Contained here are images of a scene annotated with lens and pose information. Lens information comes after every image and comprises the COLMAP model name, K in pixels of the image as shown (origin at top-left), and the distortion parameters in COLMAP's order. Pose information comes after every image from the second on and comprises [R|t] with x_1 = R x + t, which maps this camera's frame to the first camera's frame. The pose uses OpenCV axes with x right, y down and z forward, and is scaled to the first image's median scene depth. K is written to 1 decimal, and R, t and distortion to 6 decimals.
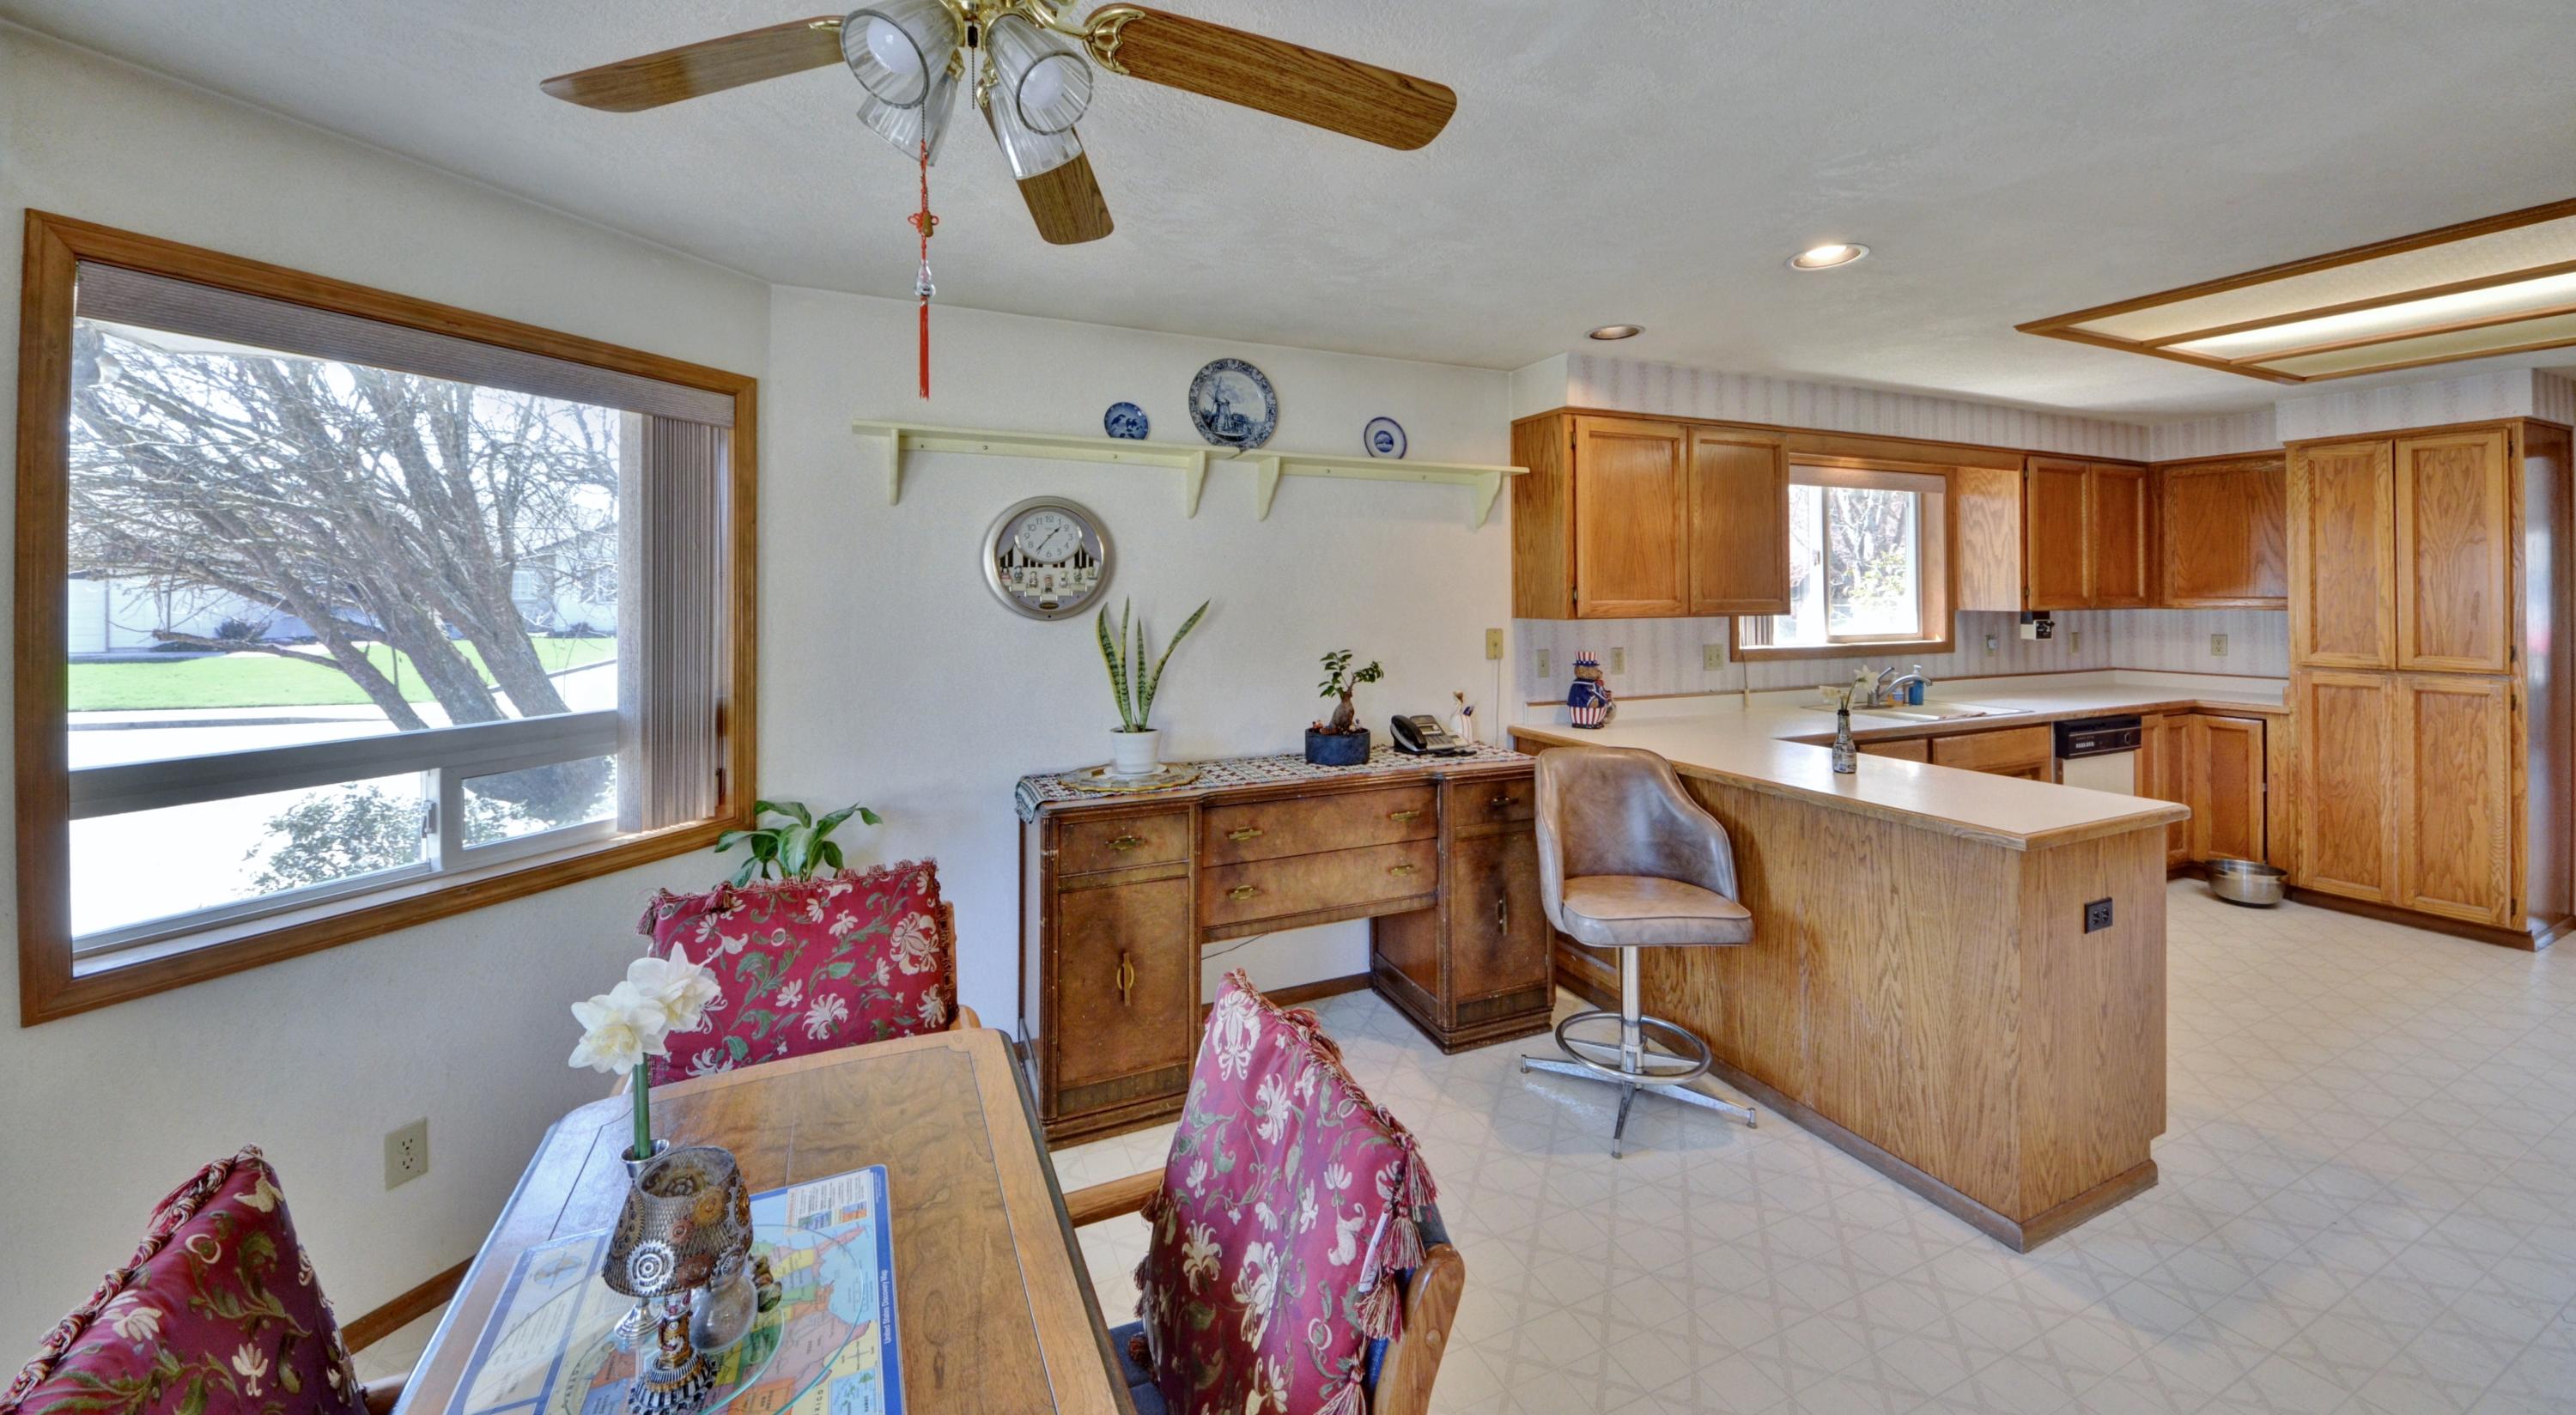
lens RADIAL K [[933.3, 0, 1281.6], [0, 933.3, 586.2], [0, 0, 1]] dist [-0.023881, 0.000270]
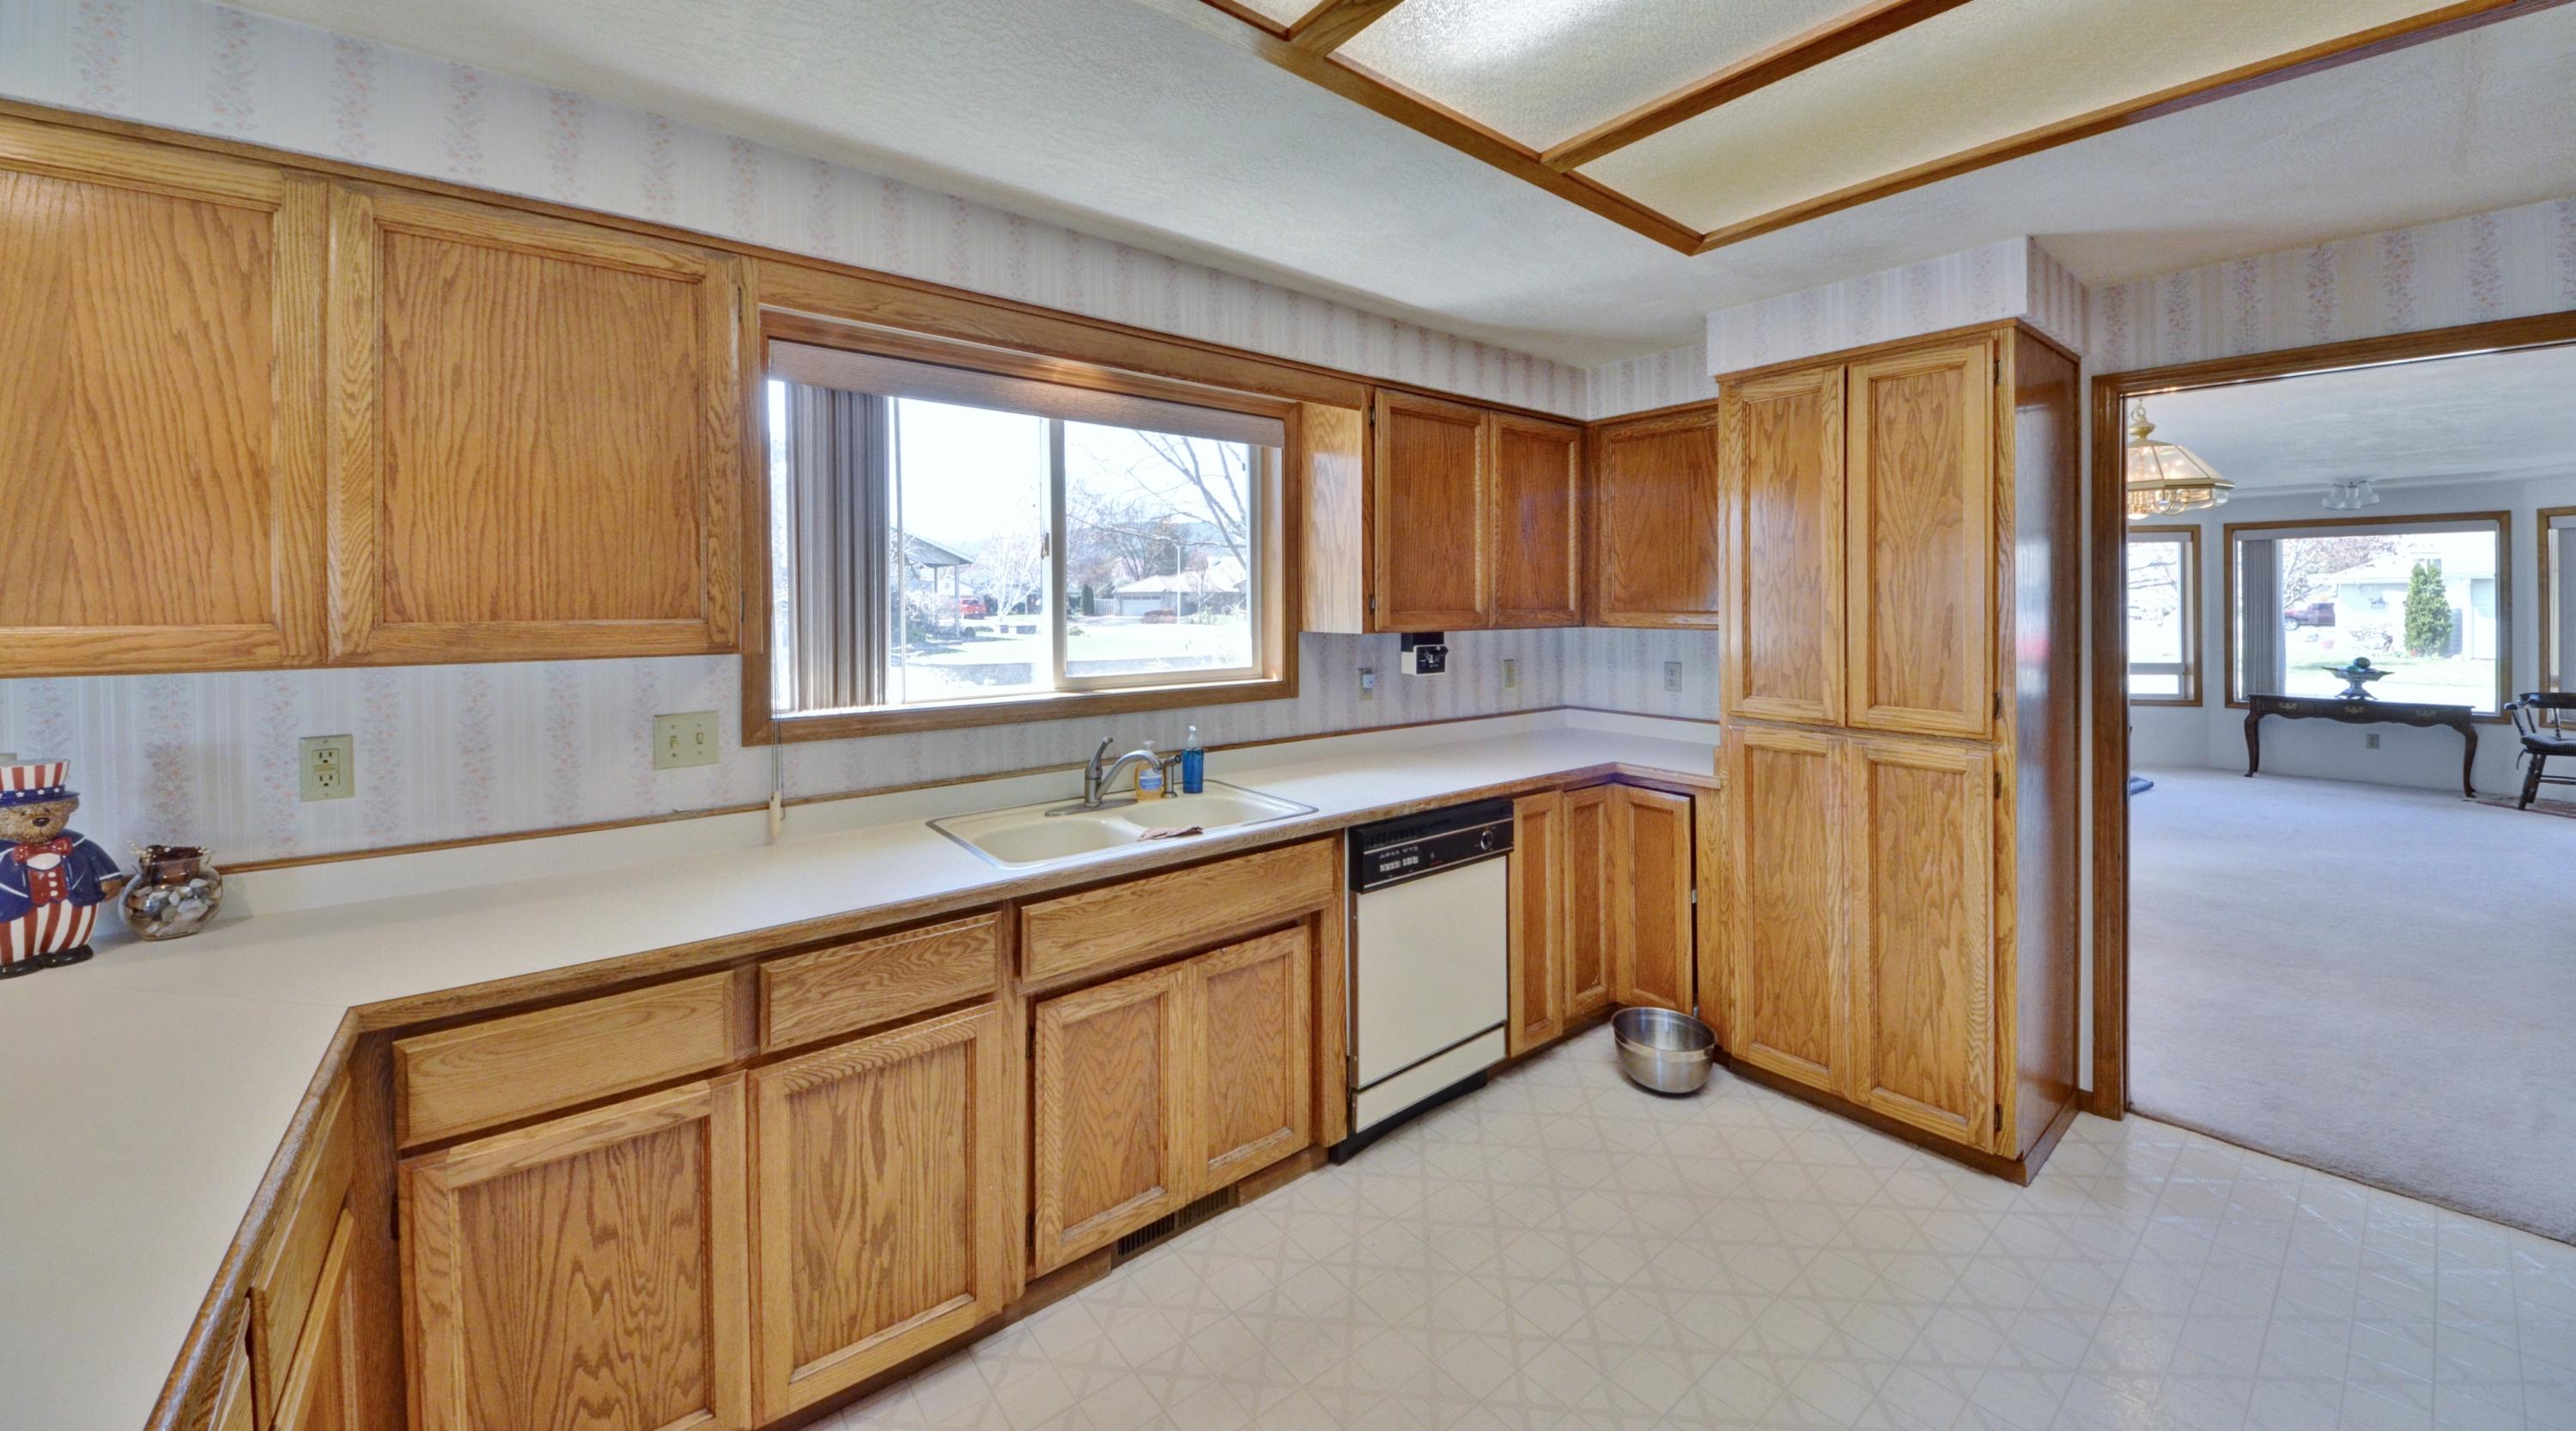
lens RADIAL K [[900.5, 0, 1279.3], [0, 900.5, 600.5], [0, 0, 1]] dist [-0.001115, -0.000231]
pose [[0.967795, 0.000323, 0.251738, 0.690877], [-0.001700, 0.999985, 0.005250, 0.001099], [-0.251732, -0.005509, 0.967781, 0.485722]]
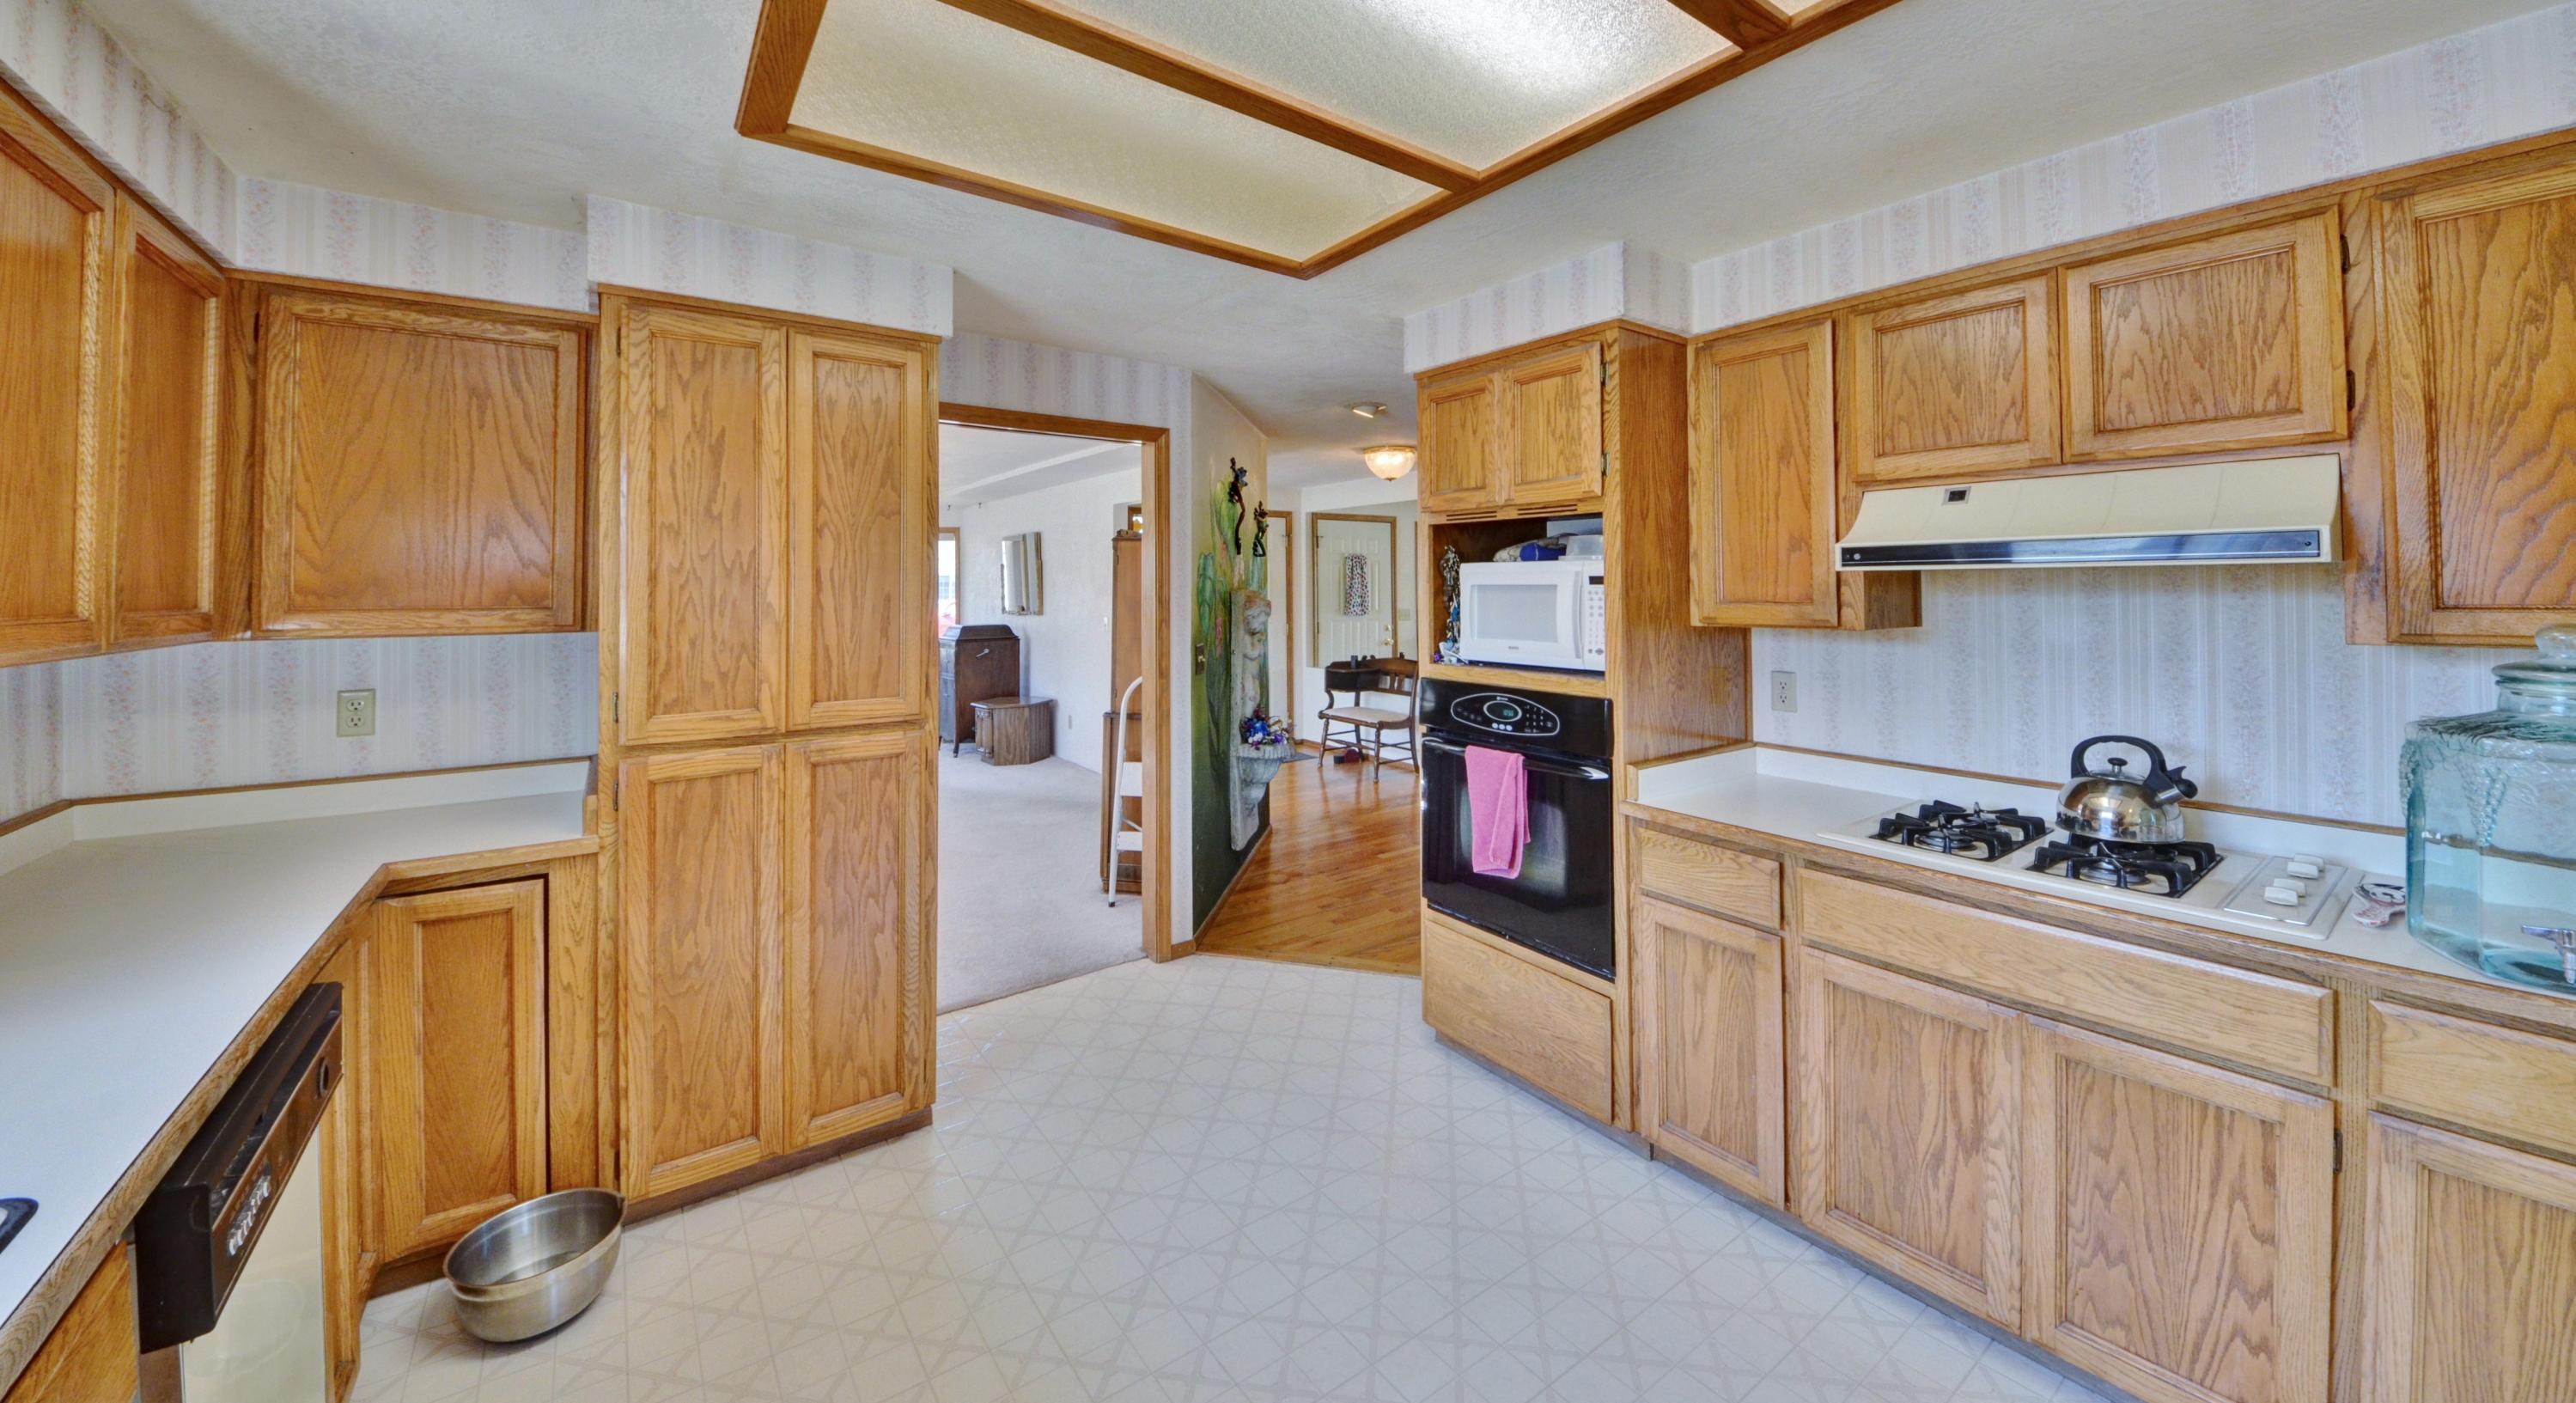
lens RADIAL K [[909.8, 0, 1317.5], [0, 909.8, 569.5], [0, 0, 1]] dist [0.019107, -0.018613]
pose [[-0.231110, 0.021555, 0.972689, 0.599458], [-0.001227, 0.999747, -0.022446, 0.003171], [-0.972927, -0.006381, -0.231025, 0.805262]]
